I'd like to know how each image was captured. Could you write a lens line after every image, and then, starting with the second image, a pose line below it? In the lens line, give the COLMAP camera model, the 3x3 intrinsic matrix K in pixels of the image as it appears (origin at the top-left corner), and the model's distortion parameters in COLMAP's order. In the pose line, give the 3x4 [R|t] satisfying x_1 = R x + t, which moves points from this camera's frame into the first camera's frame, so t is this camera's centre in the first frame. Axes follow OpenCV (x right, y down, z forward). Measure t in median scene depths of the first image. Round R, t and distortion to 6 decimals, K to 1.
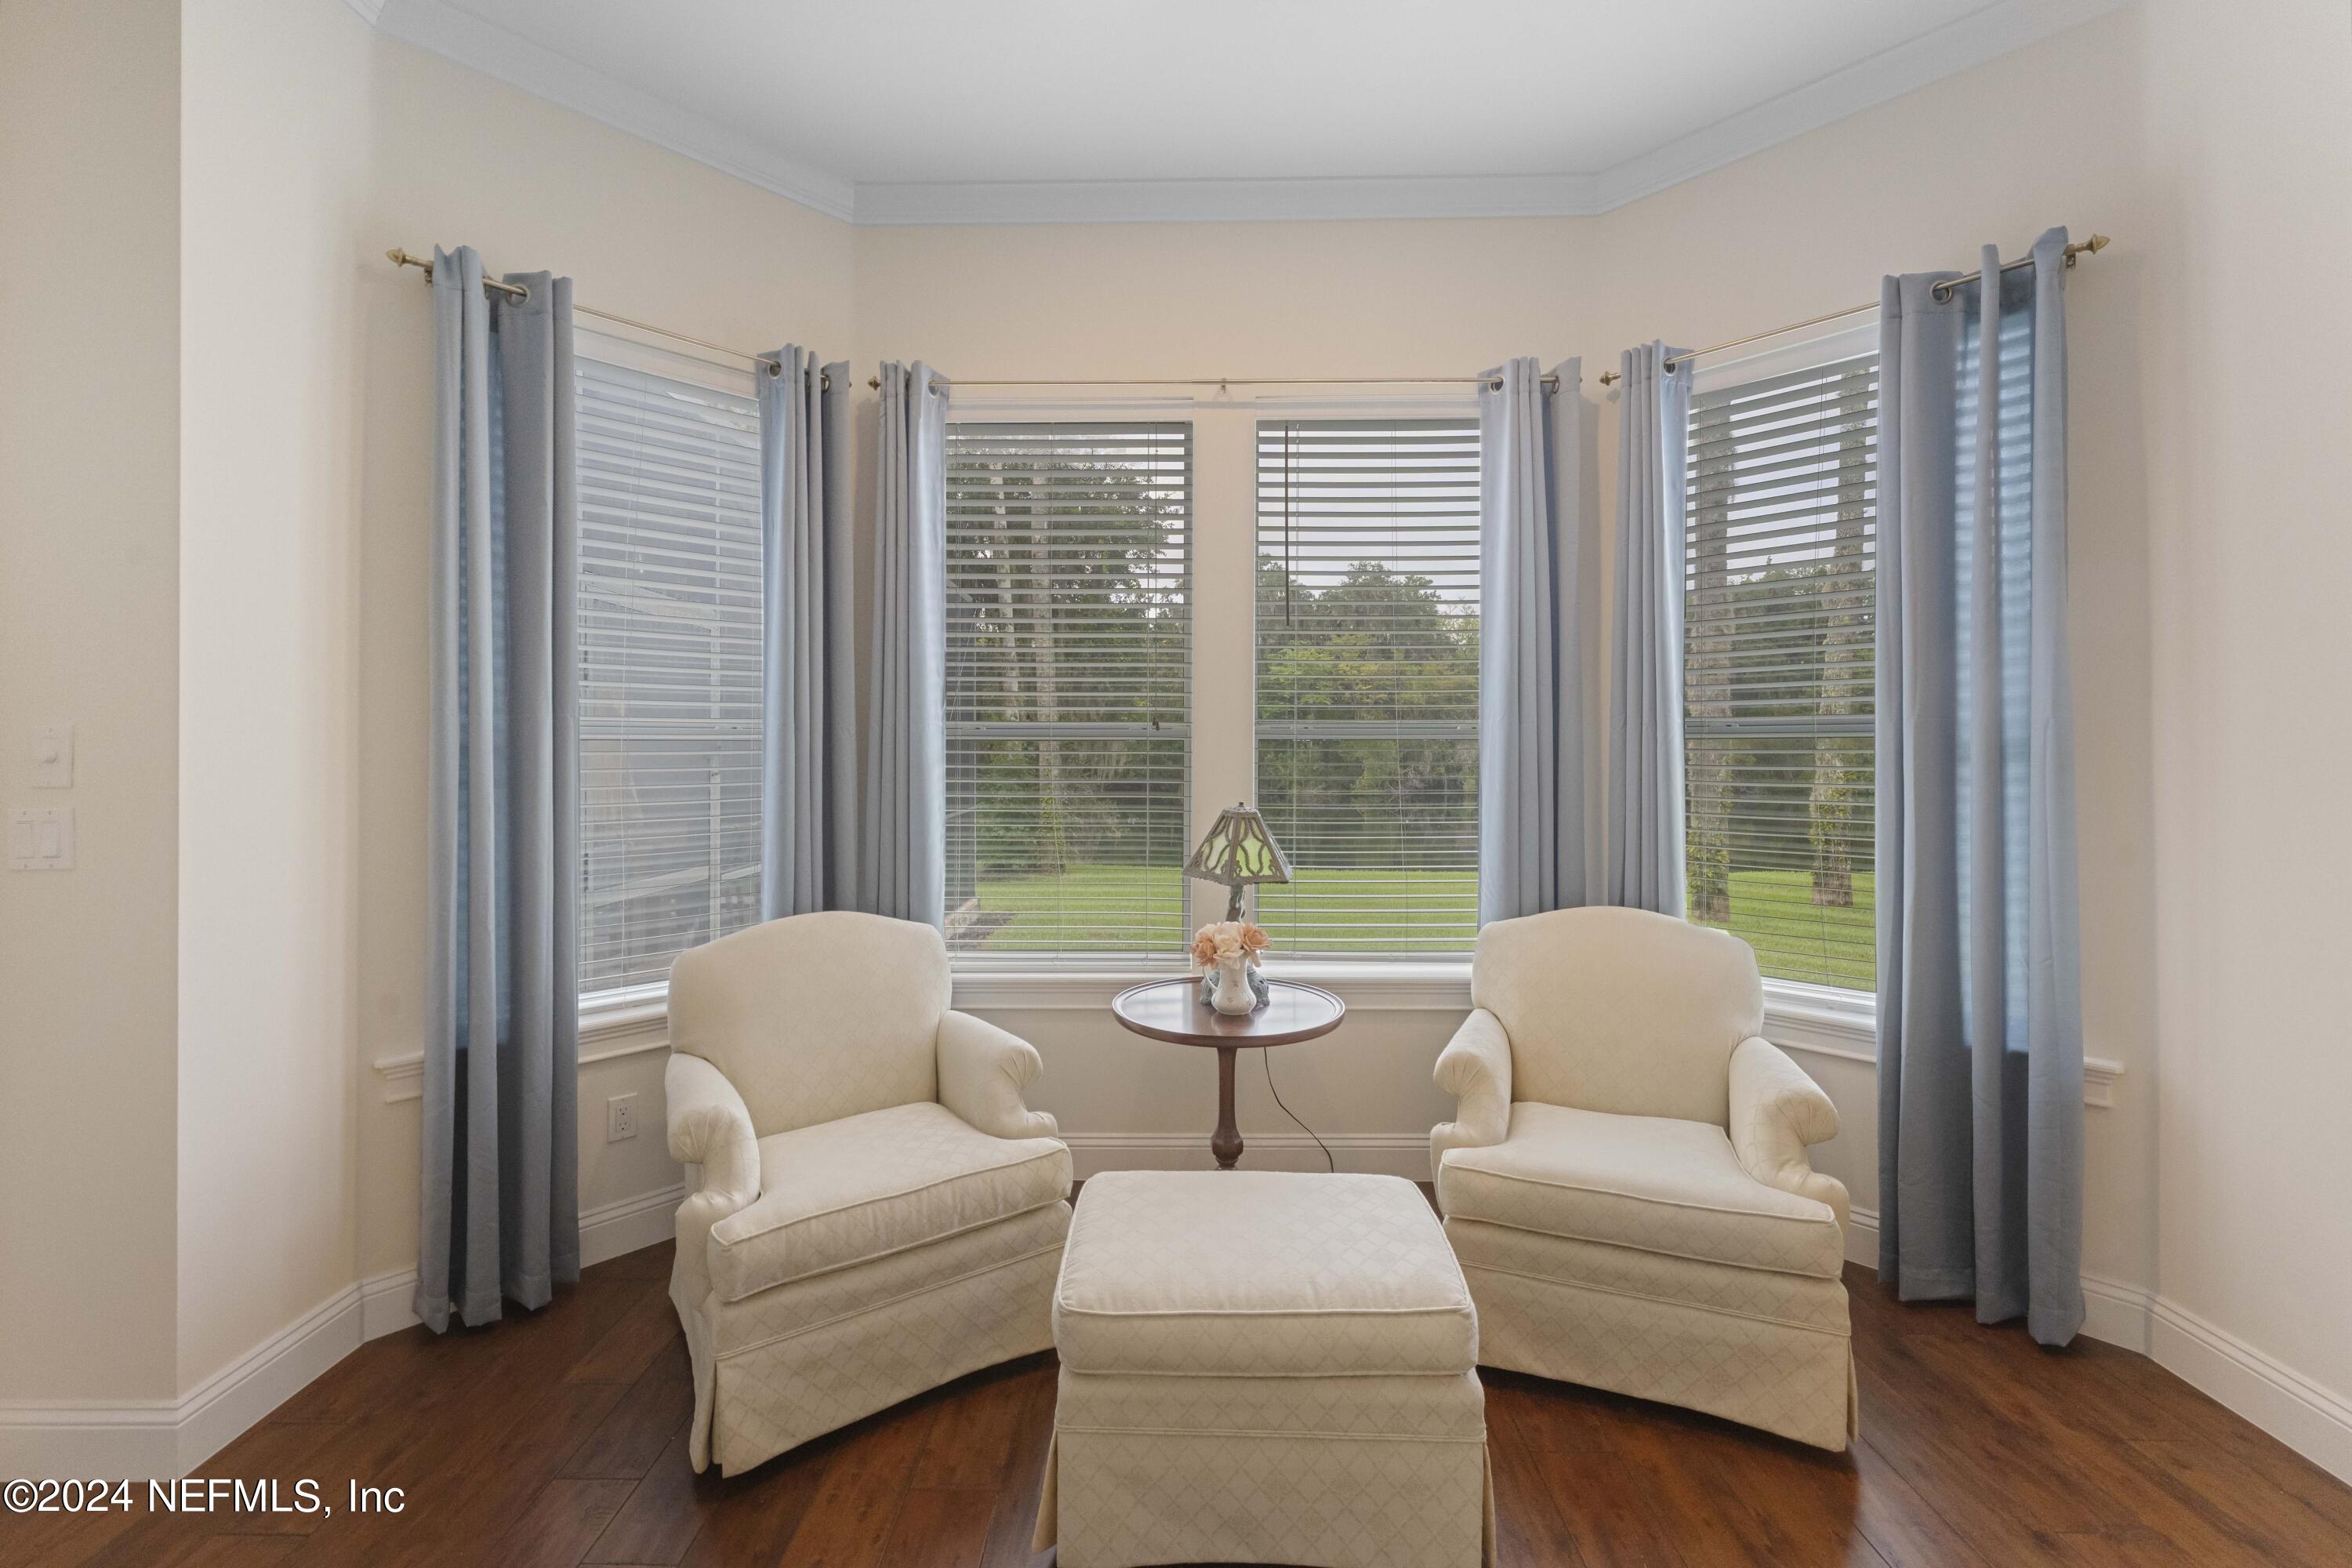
lens RADIAL K [[949.9, 0, 1178.3], [0, 949.9, 770.6], [0, 0, 1]] dist [0.000618, 0.000071]
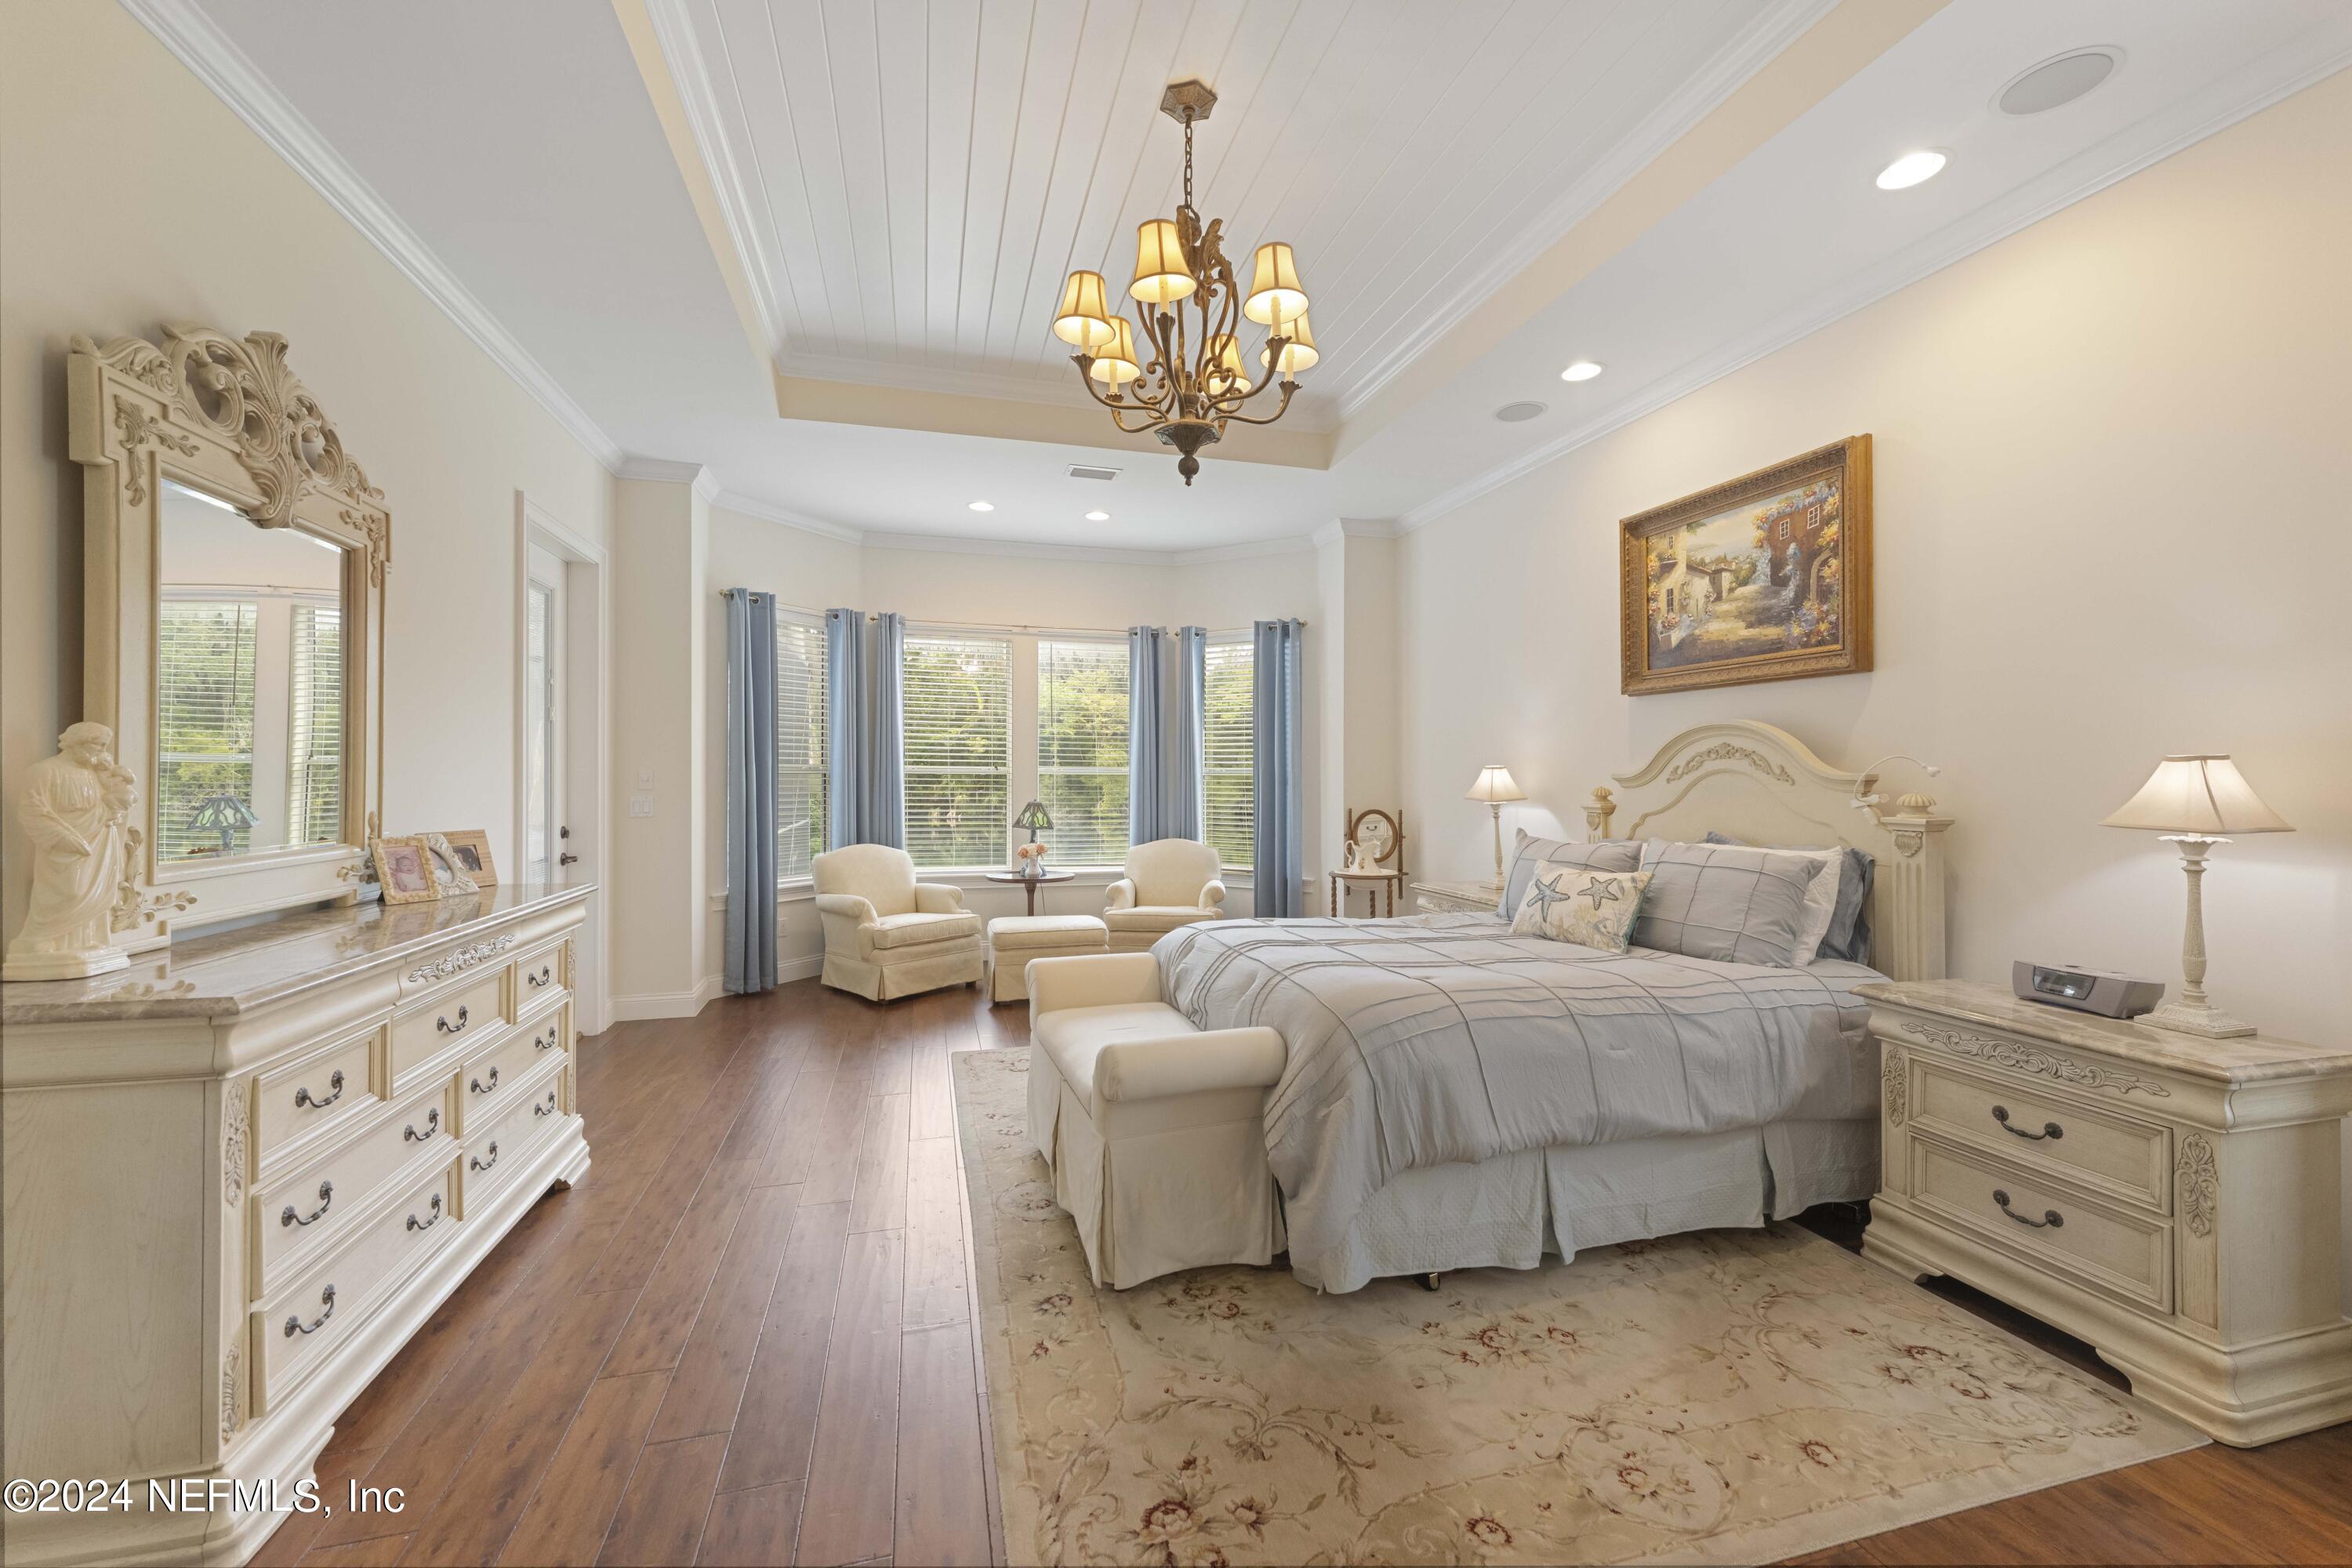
lens RADIAL K [[949.9, 0, 1176.2], [0, 949.9, 780.6], [0, 0, 1]] dist [0.000618, 0.000071]
pose [[0.963280, 0.001785, 0.268491, -0.270197], [0.002641, 0.999867, -0.016123, 0.030077], [-0.268484, 0.016240, 0.963147, -1.657576]]
